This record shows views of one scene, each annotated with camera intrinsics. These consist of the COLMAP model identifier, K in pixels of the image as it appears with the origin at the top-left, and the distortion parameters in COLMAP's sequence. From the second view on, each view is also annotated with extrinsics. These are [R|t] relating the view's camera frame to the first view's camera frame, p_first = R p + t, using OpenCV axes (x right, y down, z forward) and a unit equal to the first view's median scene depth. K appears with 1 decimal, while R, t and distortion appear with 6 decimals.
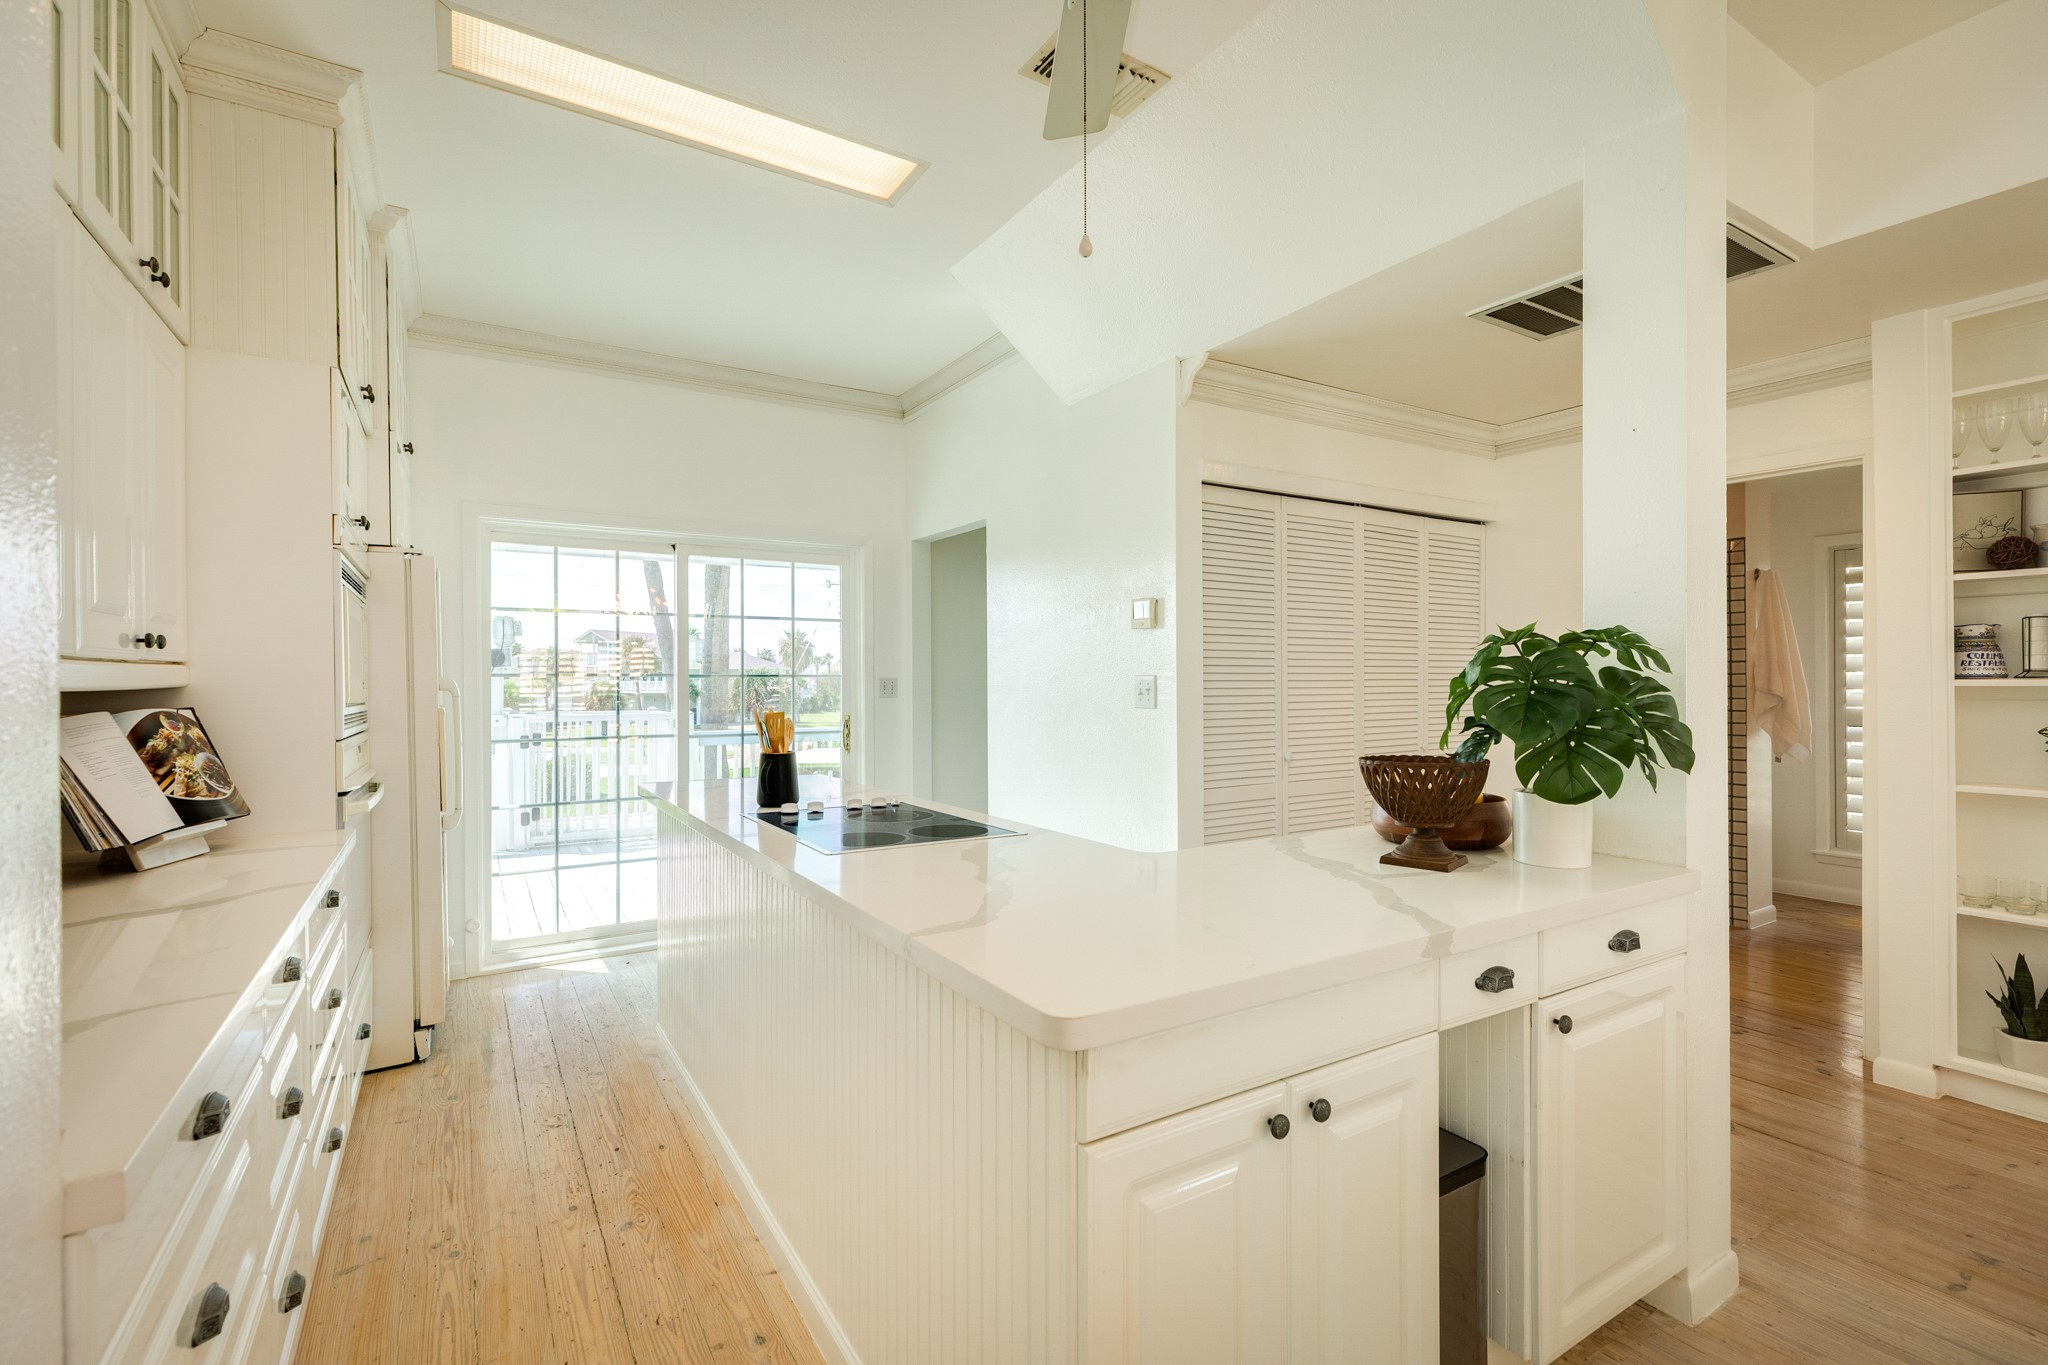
lens RADIAL K [[912.4, 0, 1024.0], [0, 912.4, 682.5], [0, 0, 1]] dist [0.004062, 0.004050]
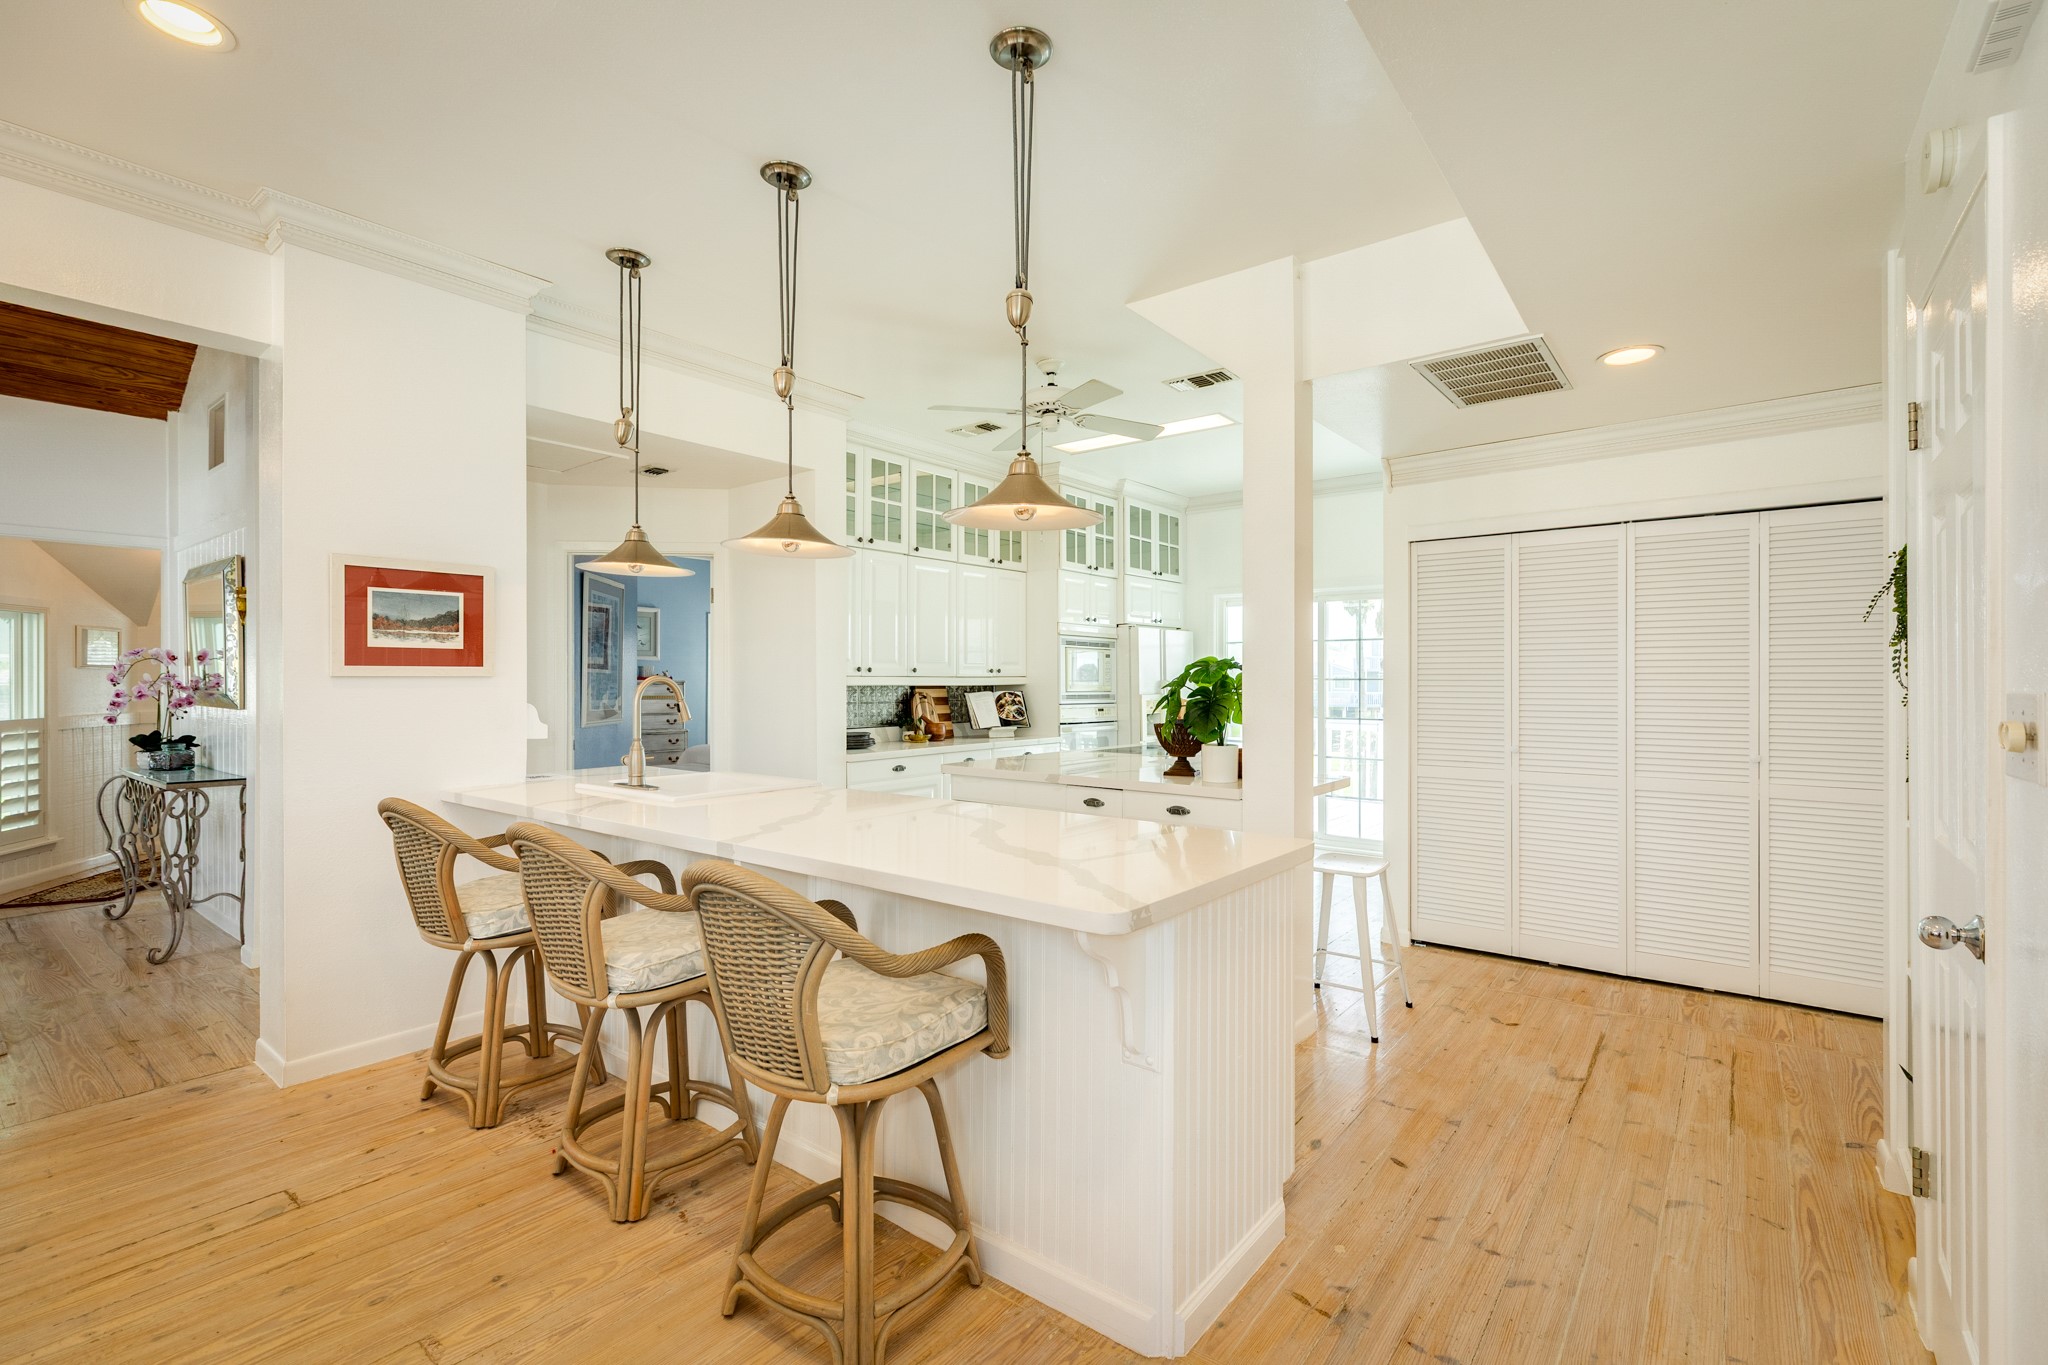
lens RADIAL K [[912.4, 0, 1024.0], [0, 912.4, 682.5], [0, 0, 1]] dist [0.004062, 0.004050]
pose [[0.343732, 0.003453, -0.939061, 2.000612], [-0.005664, 0.999983, 0.001604, -0.007131], [0.939051, 0.004768, 0.343746, -0.049995]]
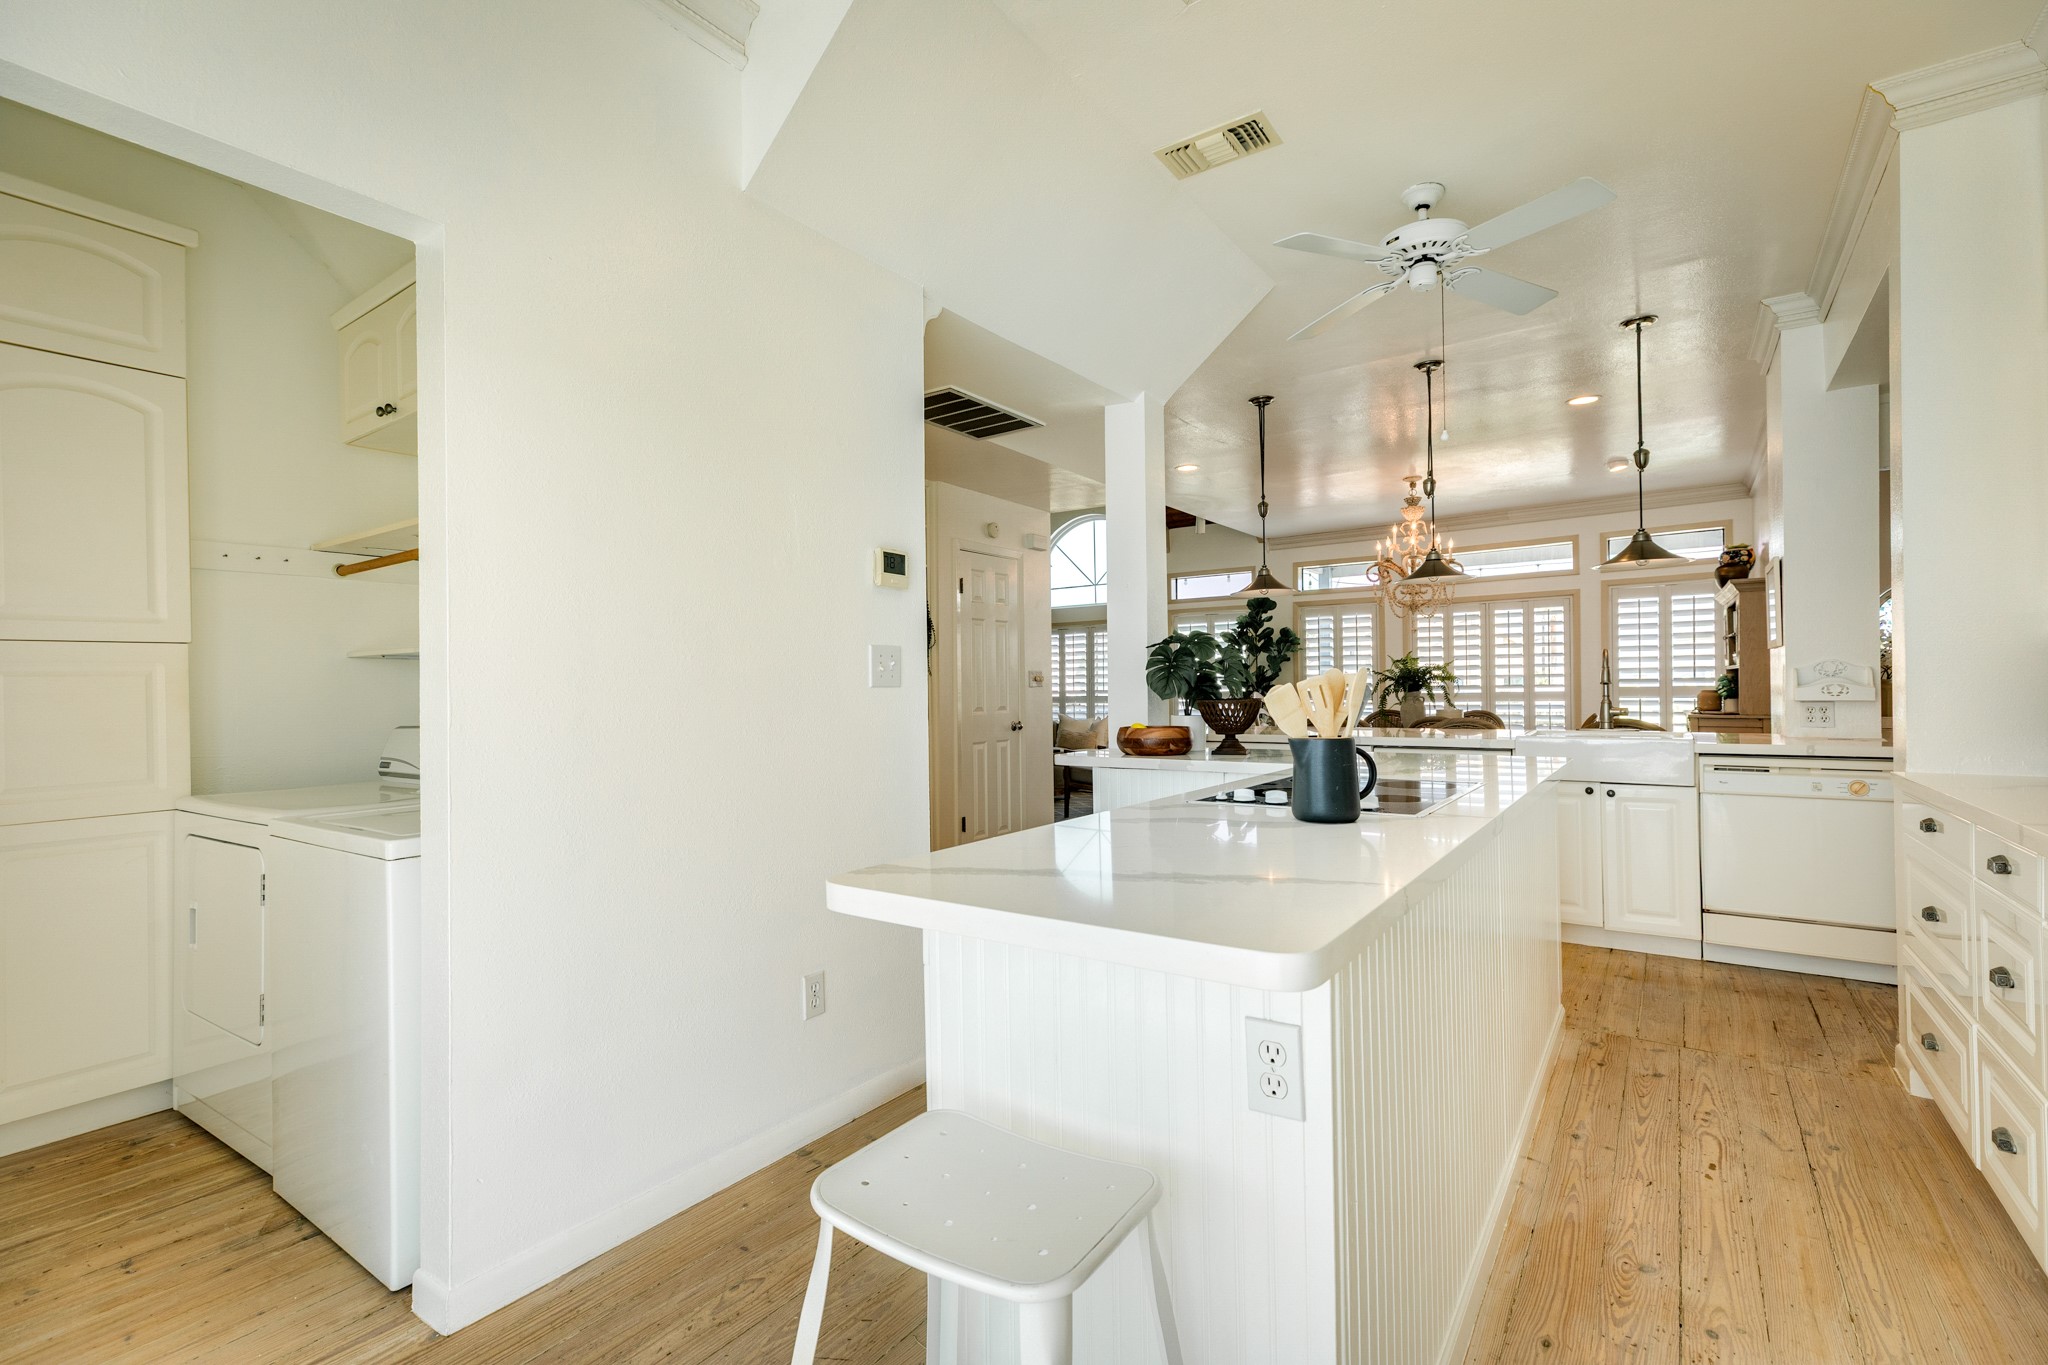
lens RADIAL K [[912.4, 0, 1024.0], [0, 912.4, 682.5], [0, 0, 1]] dist [0.004062, 0.004050]
pose [[-0.383722, 0.006995, 0.923422, -1.064735], [0.012321, 0.999921, -0.002454, 0.048470], [-0.923366, 0.010435, -0.383778, 1.970426]]
